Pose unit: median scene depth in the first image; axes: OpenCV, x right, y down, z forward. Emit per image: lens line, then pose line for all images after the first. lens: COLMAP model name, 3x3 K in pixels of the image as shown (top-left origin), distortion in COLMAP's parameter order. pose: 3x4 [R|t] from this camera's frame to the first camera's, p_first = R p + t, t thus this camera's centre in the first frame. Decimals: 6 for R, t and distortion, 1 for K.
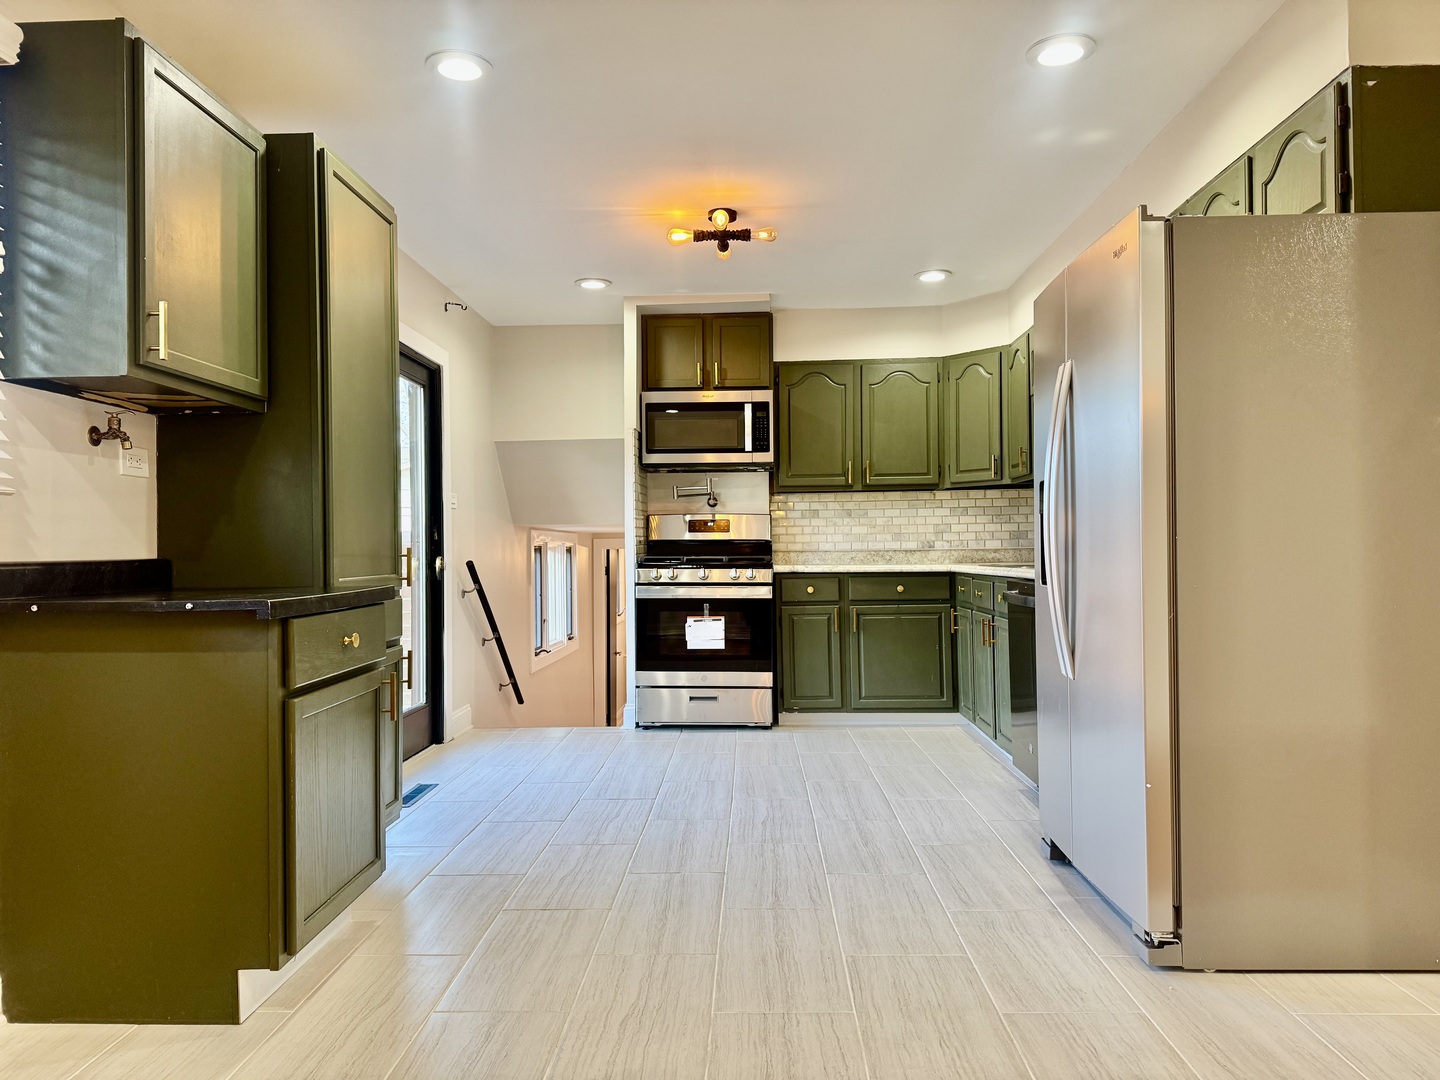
lens RADIAL K [[985.5, 0, 723.8], [0, 985.5, 546.5], [0, 0, 1]] dist [0.178929, -0.000139]
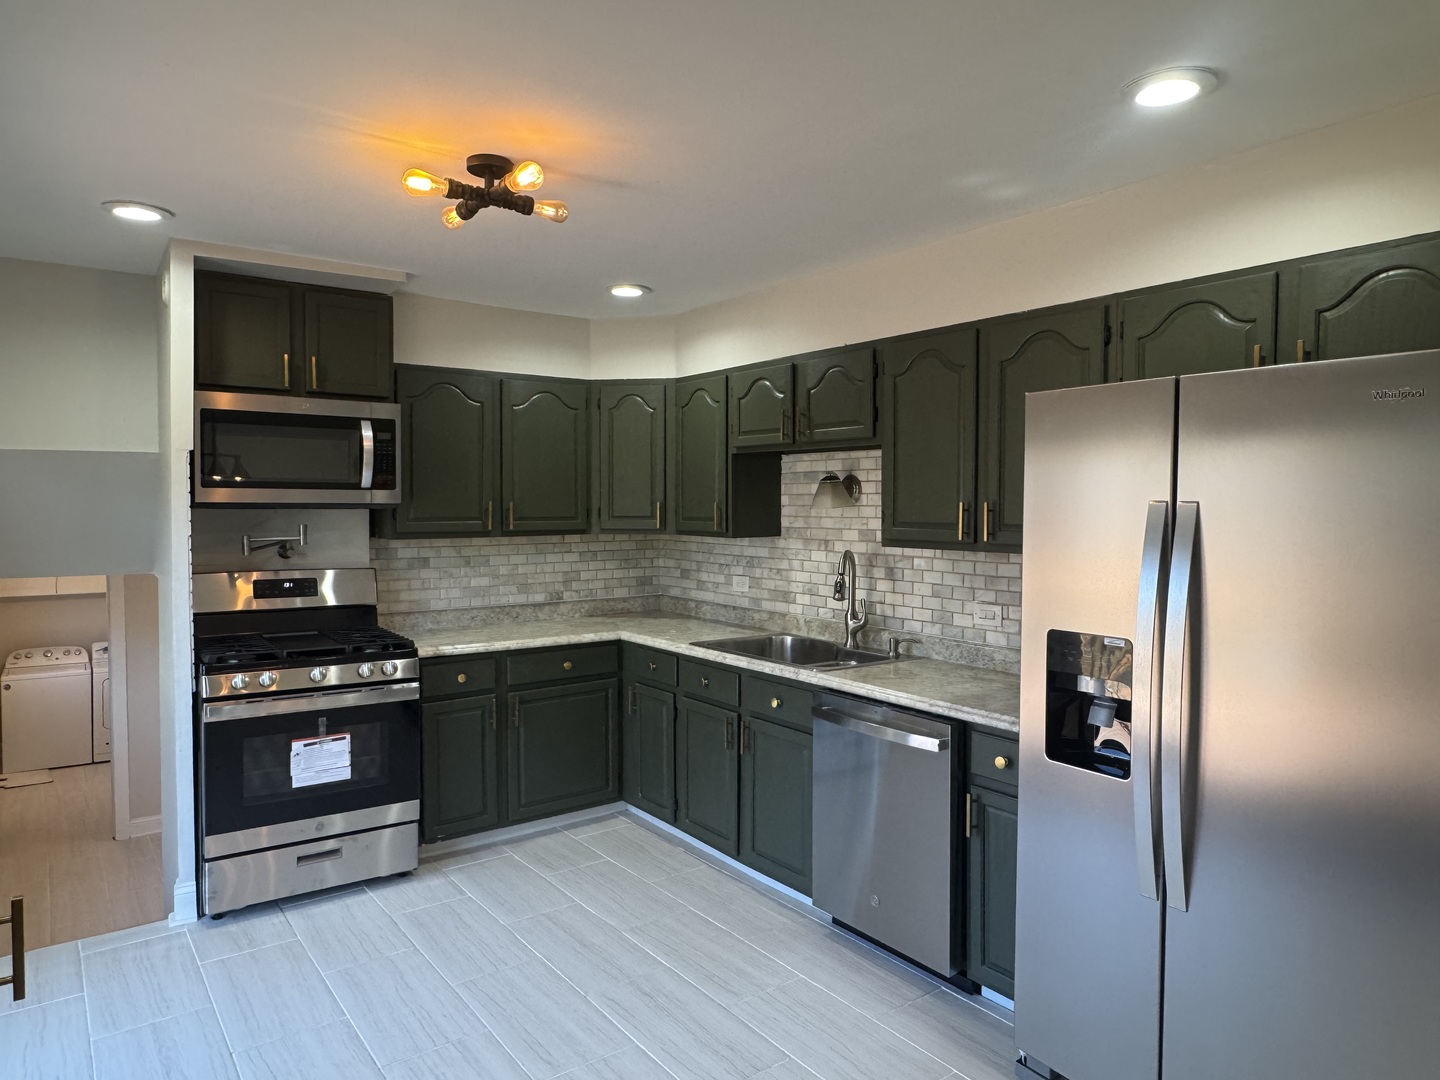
lens RADIAL K [[921.2, 0, 720.0], [0, 921.2, 540.0], [0, 0, 1]] dist [-0.001281, 0.000635]
pose [[0.787718, -0.010180, 0.615951, -0.181613], [-0.012558, 0.999390, 0.032577, -0.083677], [-0.615908, -0.033397, 0.787110, 0.324214]]
